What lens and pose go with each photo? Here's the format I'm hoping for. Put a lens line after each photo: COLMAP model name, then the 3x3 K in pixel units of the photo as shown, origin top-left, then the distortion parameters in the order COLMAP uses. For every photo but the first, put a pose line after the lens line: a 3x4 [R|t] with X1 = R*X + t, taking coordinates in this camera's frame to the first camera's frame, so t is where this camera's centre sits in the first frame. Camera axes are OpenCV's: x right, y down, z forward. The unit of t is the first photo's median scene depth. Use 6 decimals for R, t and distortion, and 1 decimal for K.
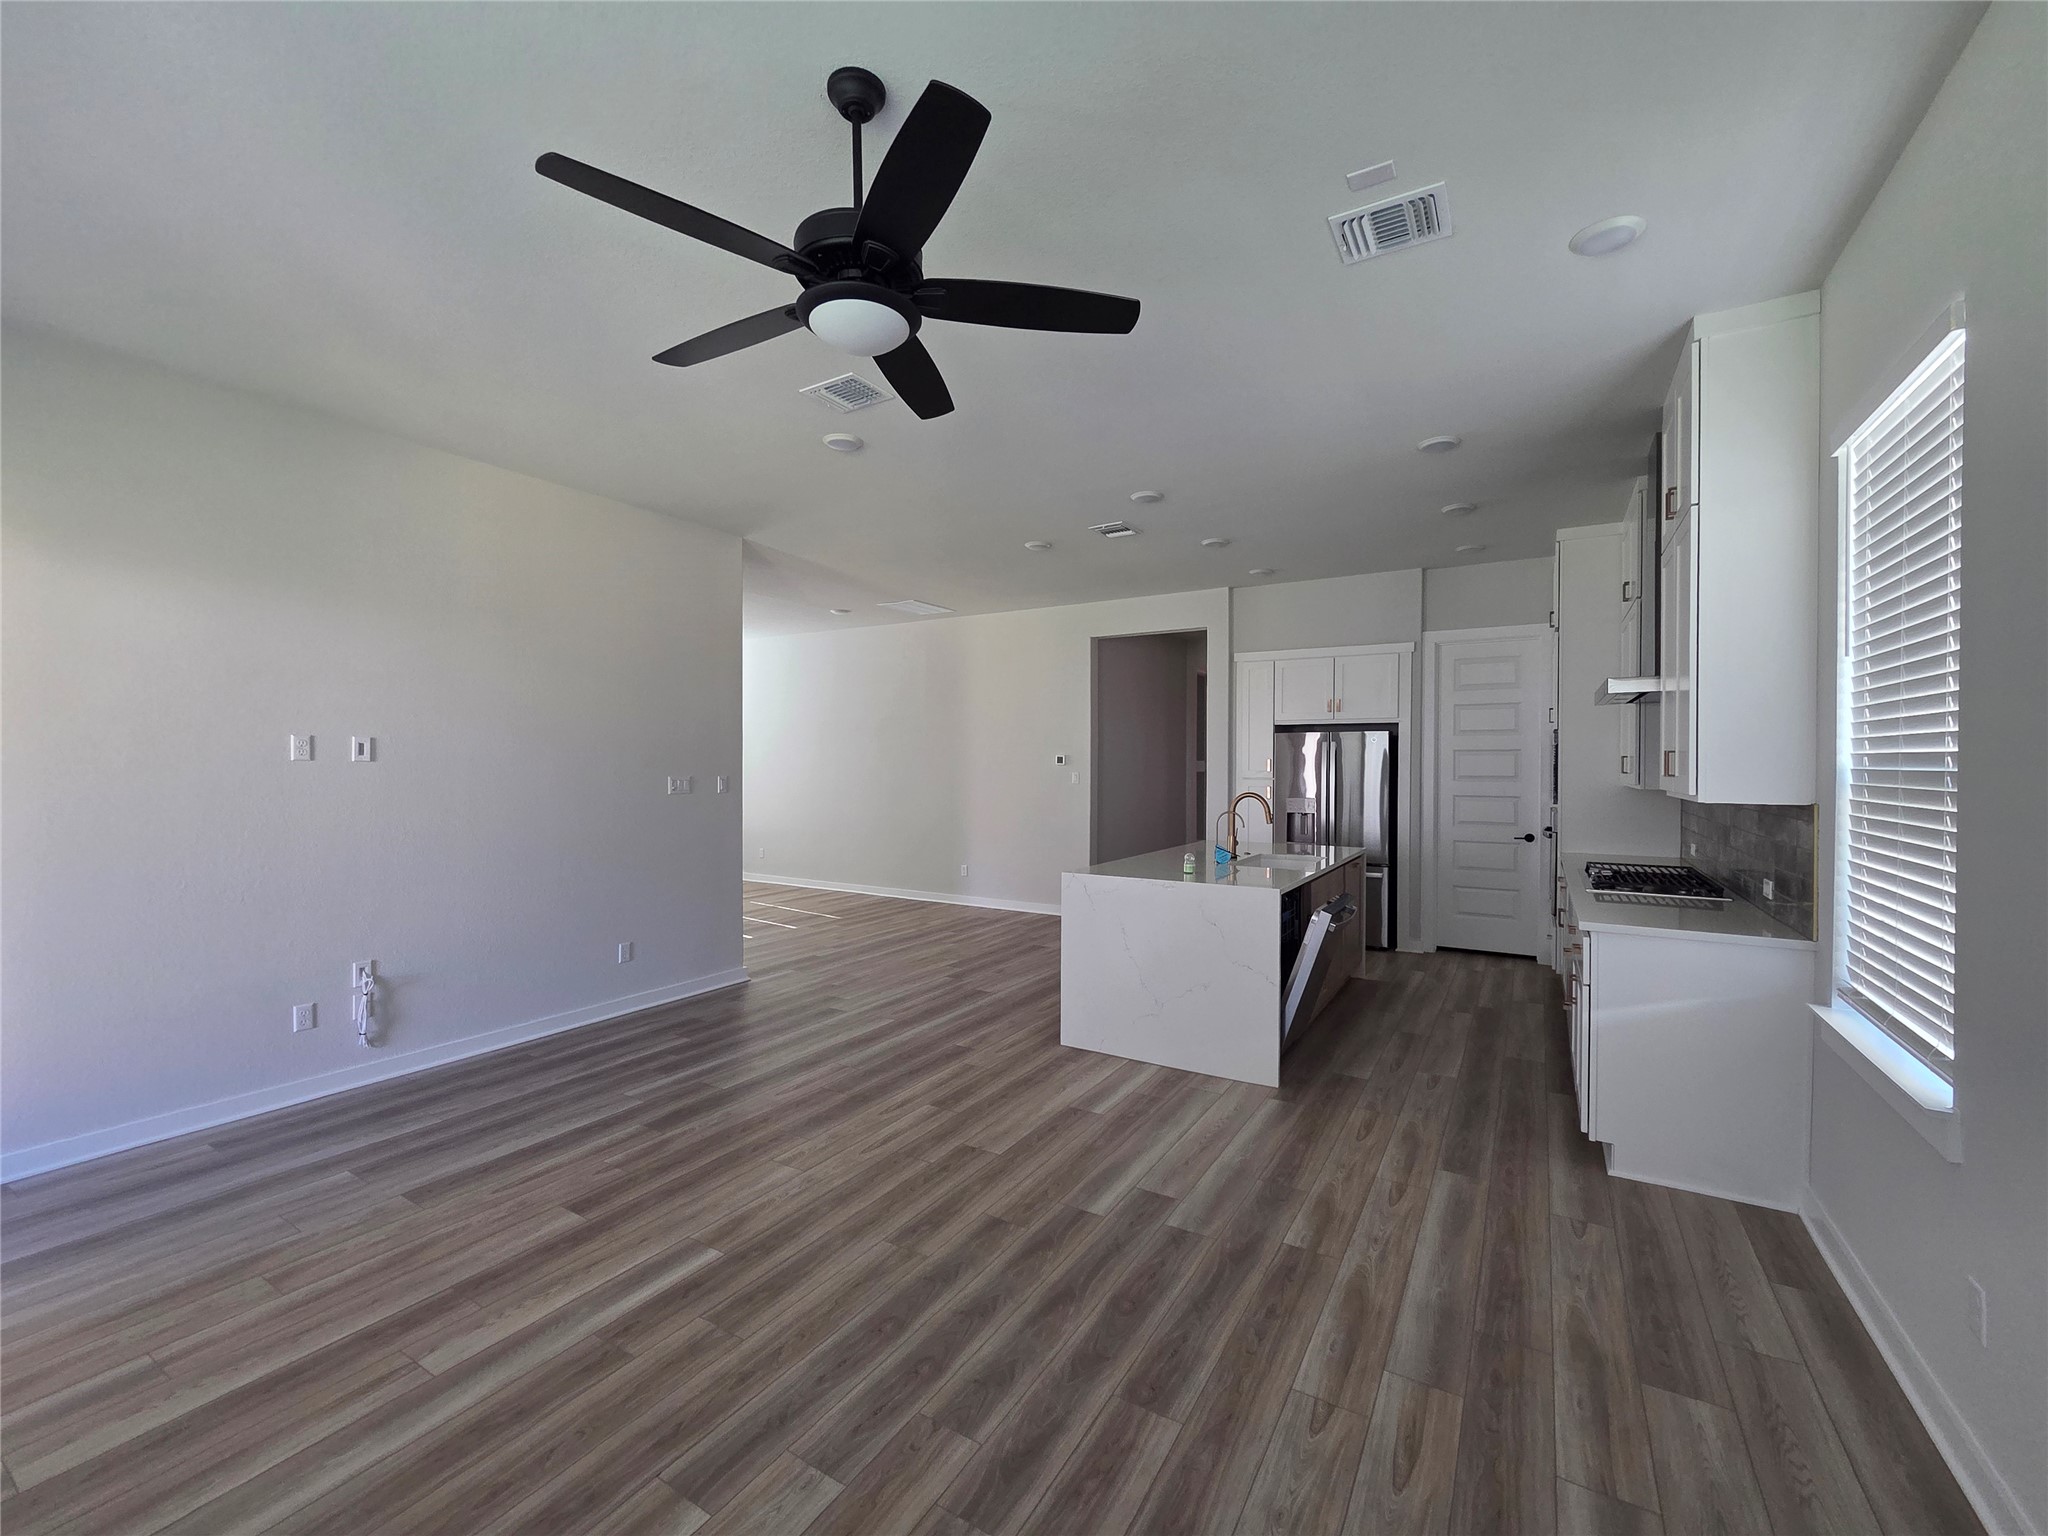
lens RADIAL K [[838.2, 0, 1029.8], [0, 838.2, 771.7], [0, 0, 1]] dist [-0.000018, 0.000437]
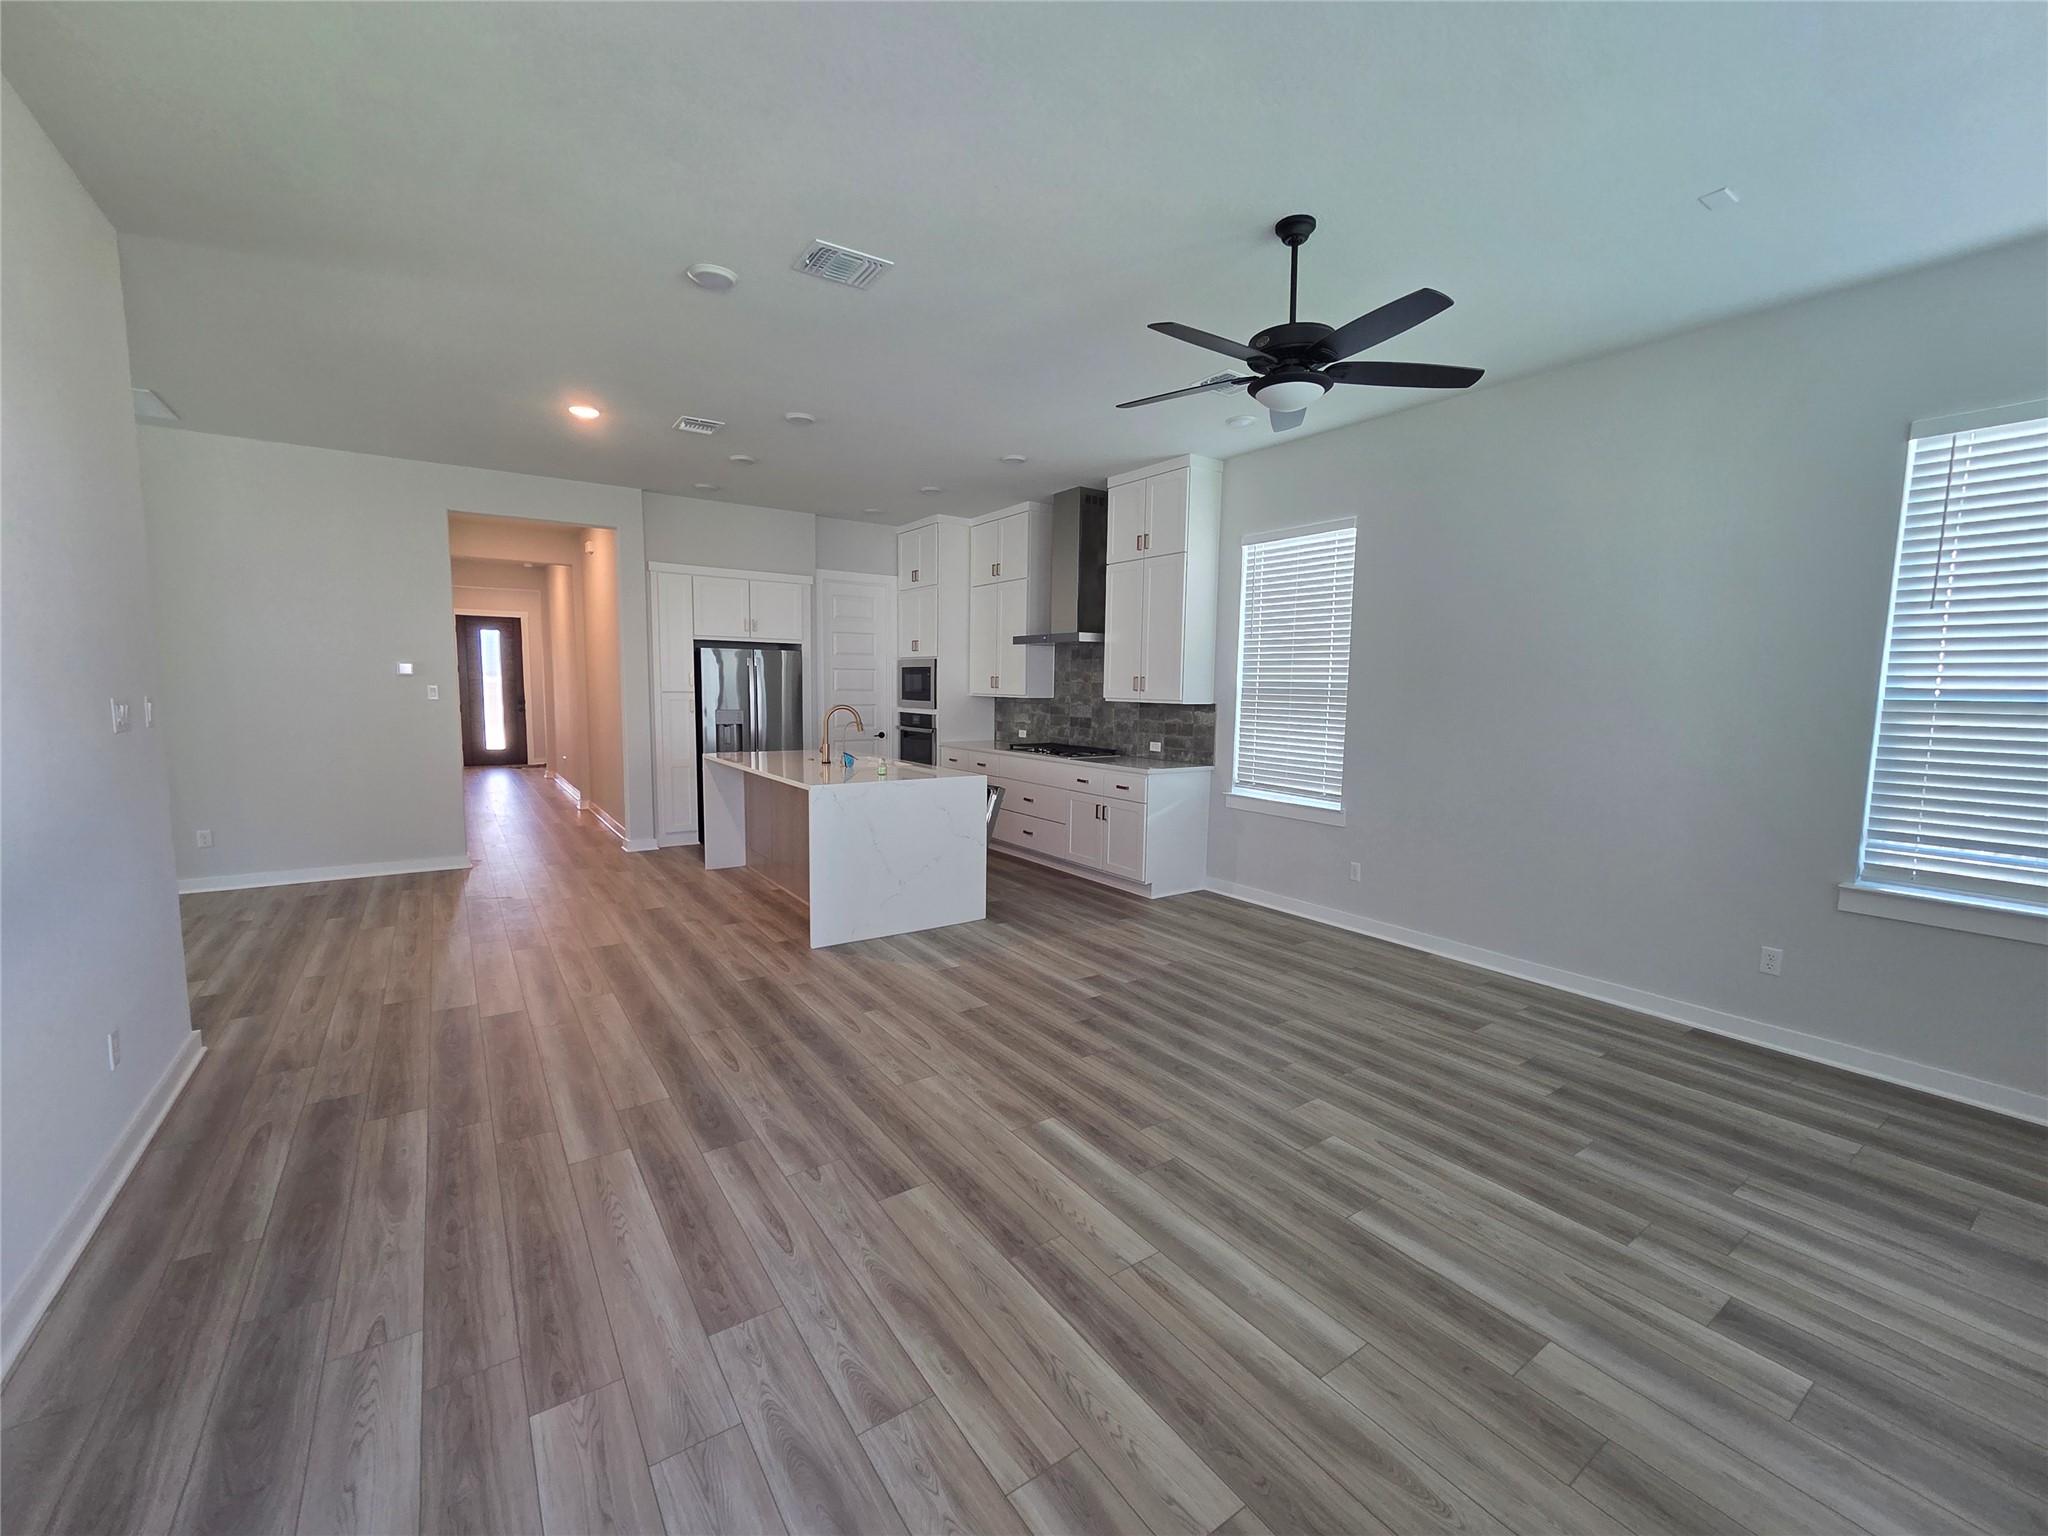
lens RADIAL K [[838.3, 0, 1024.5], [0, 838.3, 768.7], [0, 0, 1]] dist [0.000432, -0.000048]
pose [[0.411237, -0.089527, 0.907121, -1.132496], [-0.003901, 0.994983, 0.099967, -0.007192], [-0.911520, -0.044649, 0.408825, 0.489011]]
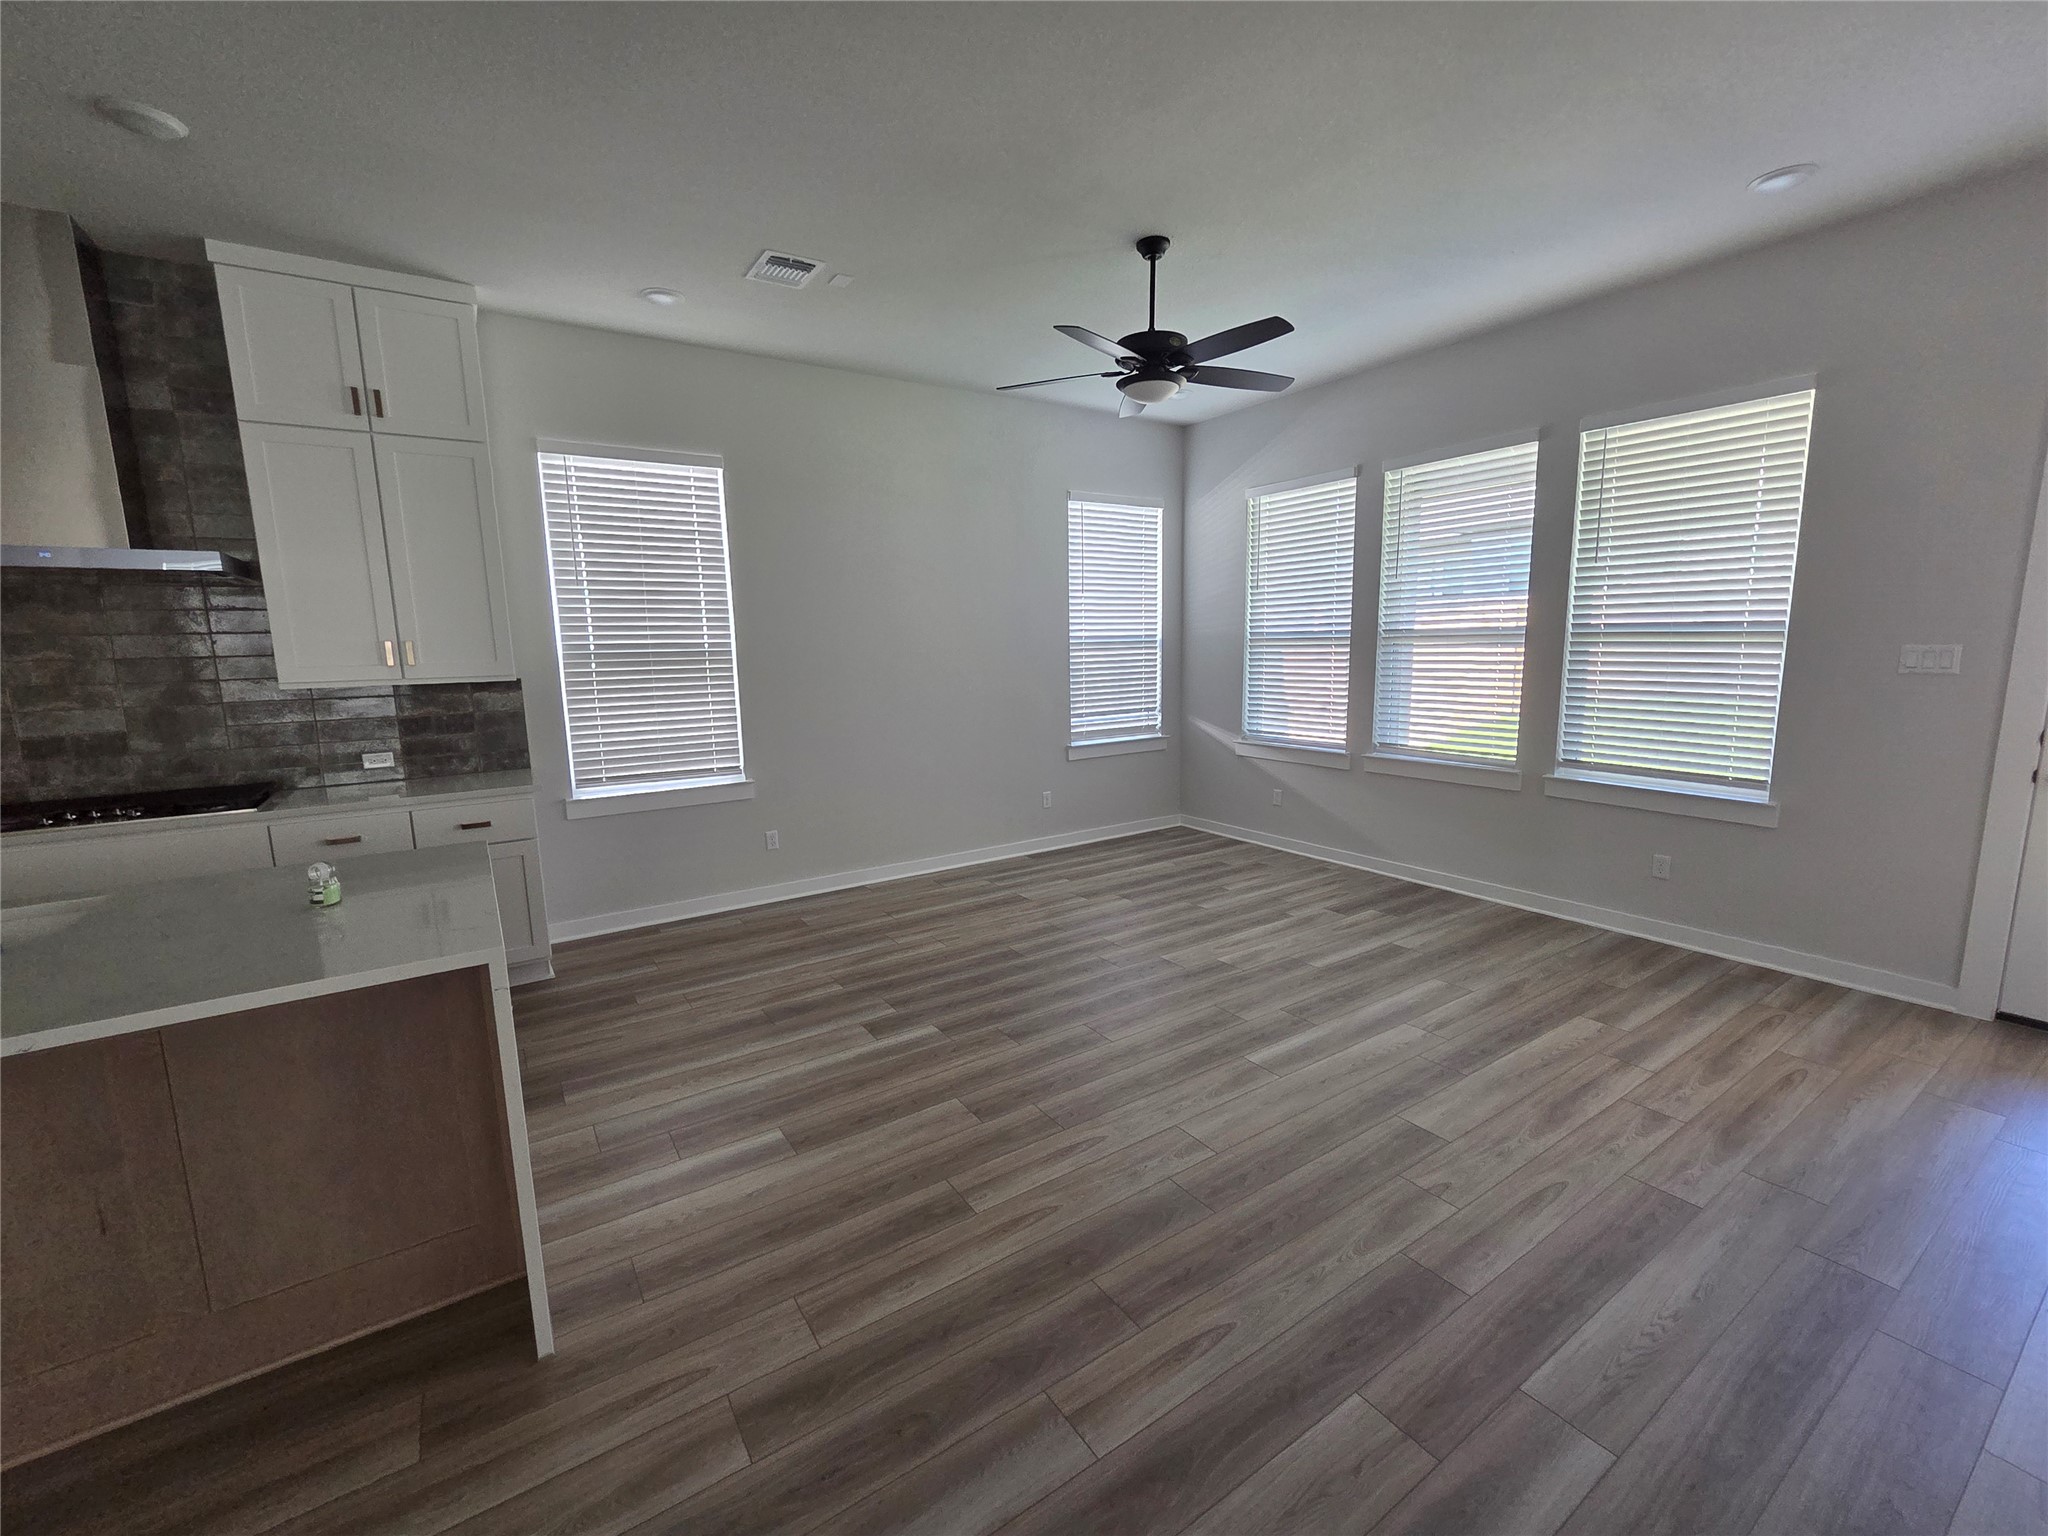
lens RADIAL K [[841.4, 0, 1019.7], [0, 841.4, 769.2], [0, 0, 1]] dist [0.000689, 0.000503]
pose [[-0.900873, -0.050354, 0.431153, -0.473404], [0.022467, 0.986509, 0.162157, -0.021058], [-0.433502, 0.155769, -0.887588, 1.759164]]
